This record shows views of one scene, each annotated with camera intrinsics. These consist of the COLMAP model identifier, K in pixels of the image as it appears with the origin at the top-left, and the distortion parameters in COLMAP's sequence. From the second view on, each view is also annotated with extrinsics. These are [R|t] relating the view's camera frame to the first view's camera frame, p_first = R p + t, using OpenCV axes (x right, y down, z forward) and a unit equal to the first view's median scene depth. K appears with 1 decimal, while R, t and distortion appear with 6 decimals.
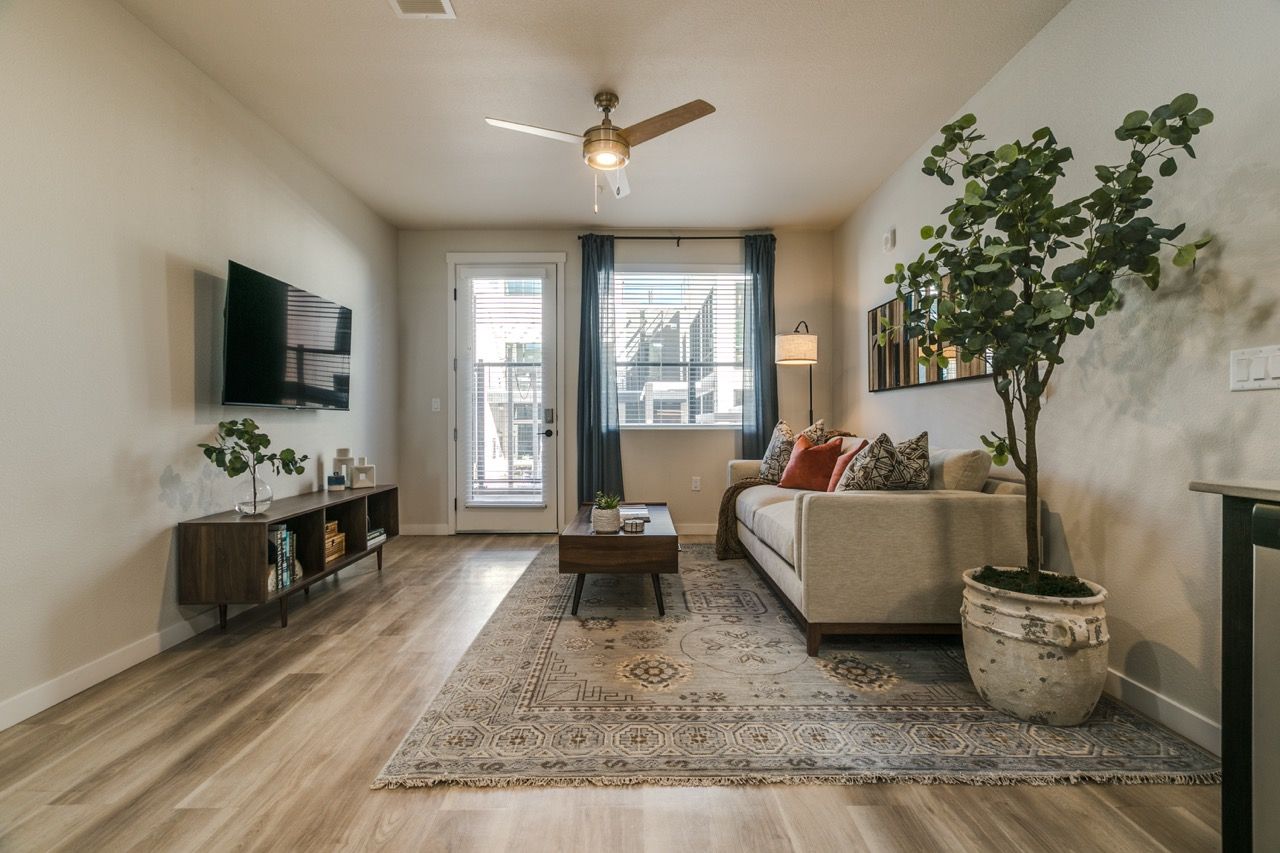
lens RADIAL K [[591.7, 0, 630.5], [0, 591.7, 420.3], [0, 0, 1]] dist [0.002004, 0.000691]
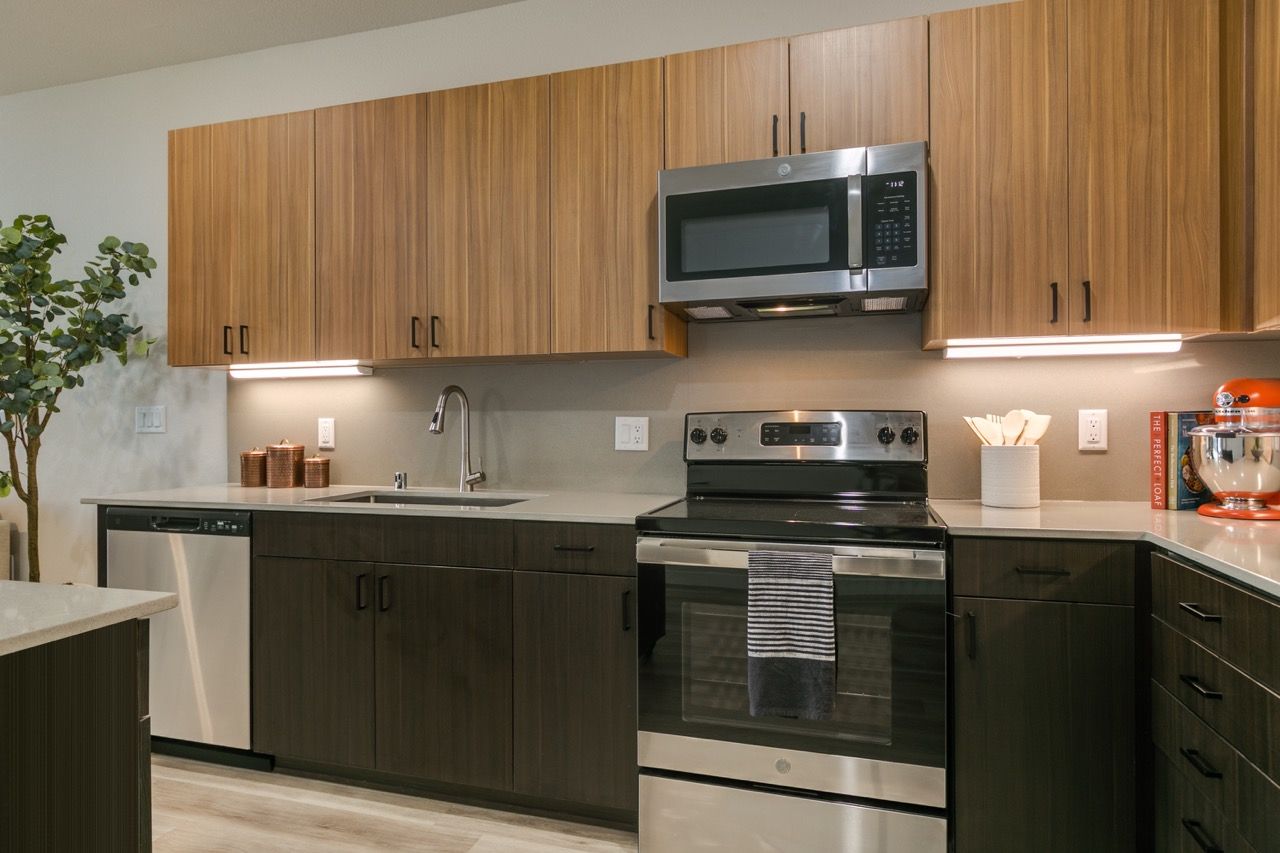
lens RADIAL K [[710.6, 0, 644.2], [0, 710.6, 427.9], [0, 0, 1]] dist [0.002254, -0.003072]
pose [[0.253641, -0.000960, 0.967298, -0.284498], [-0.001157, 0.999998, 0.001296, -0.041913], [-0.967298, -0.001448, 0.253640, -0.400320]]
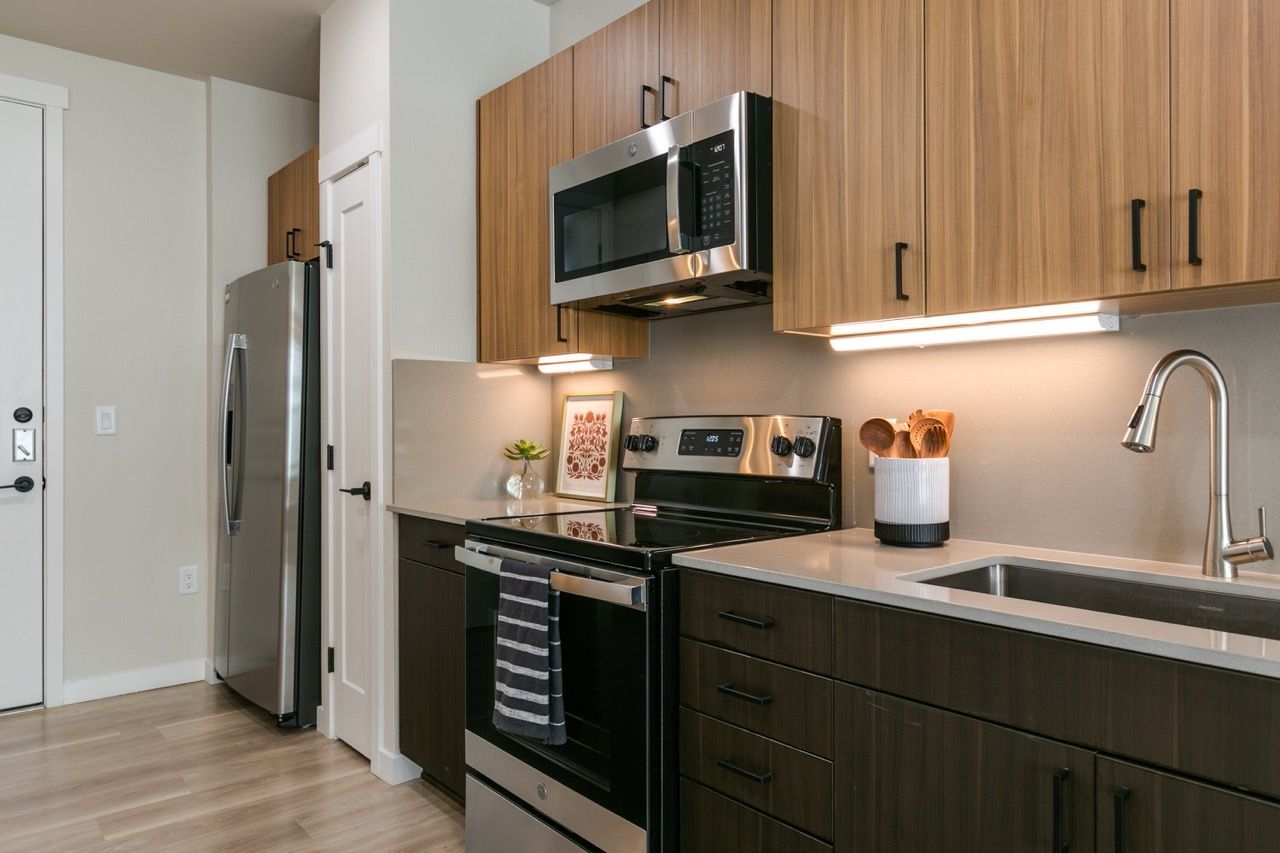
lens RADIAL K [[854.5, 0, 633.8], [0, 854.5, 420.4], [0, 0, 1]] dist [0.002805, -0.002698]
pose [[0.749172, 0.003448, 0.662367, -0.066077], [-0.006603, 0.999976, 0.002262, -0.057470], [-0.662343, -0.006069, 0.749176, -0.949265]]
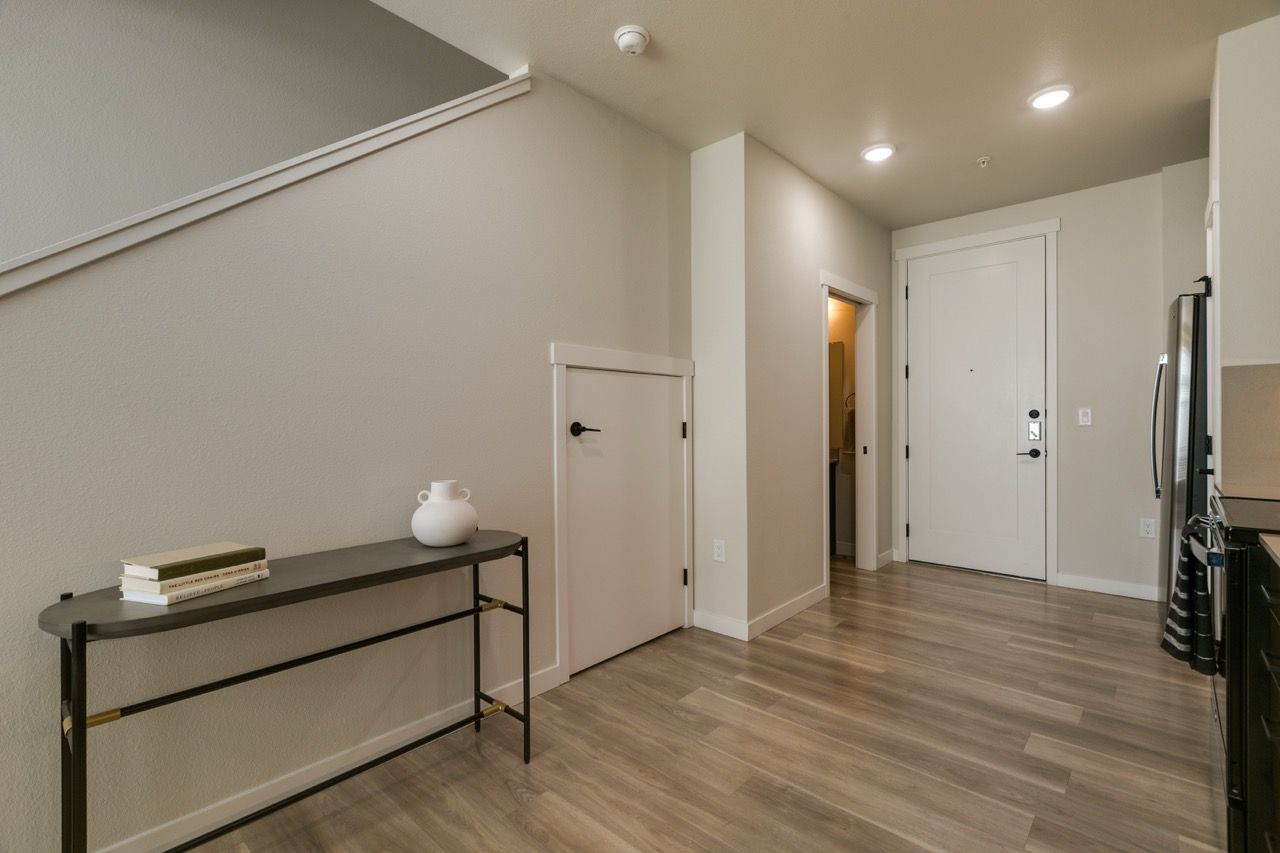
lens RADIAL K [[566.4, 0, 641.4], [0, 566.4, 423.7], [0, 0, 1]] dist [0.003421, -0.001021]
pose [[0.752224, 0.003309, -0.658900, 0.291812], [0.007942, 0.999869, 0.014088, -0.060621], [0.658860, -0.015831, 0.752099, -1.190698]]
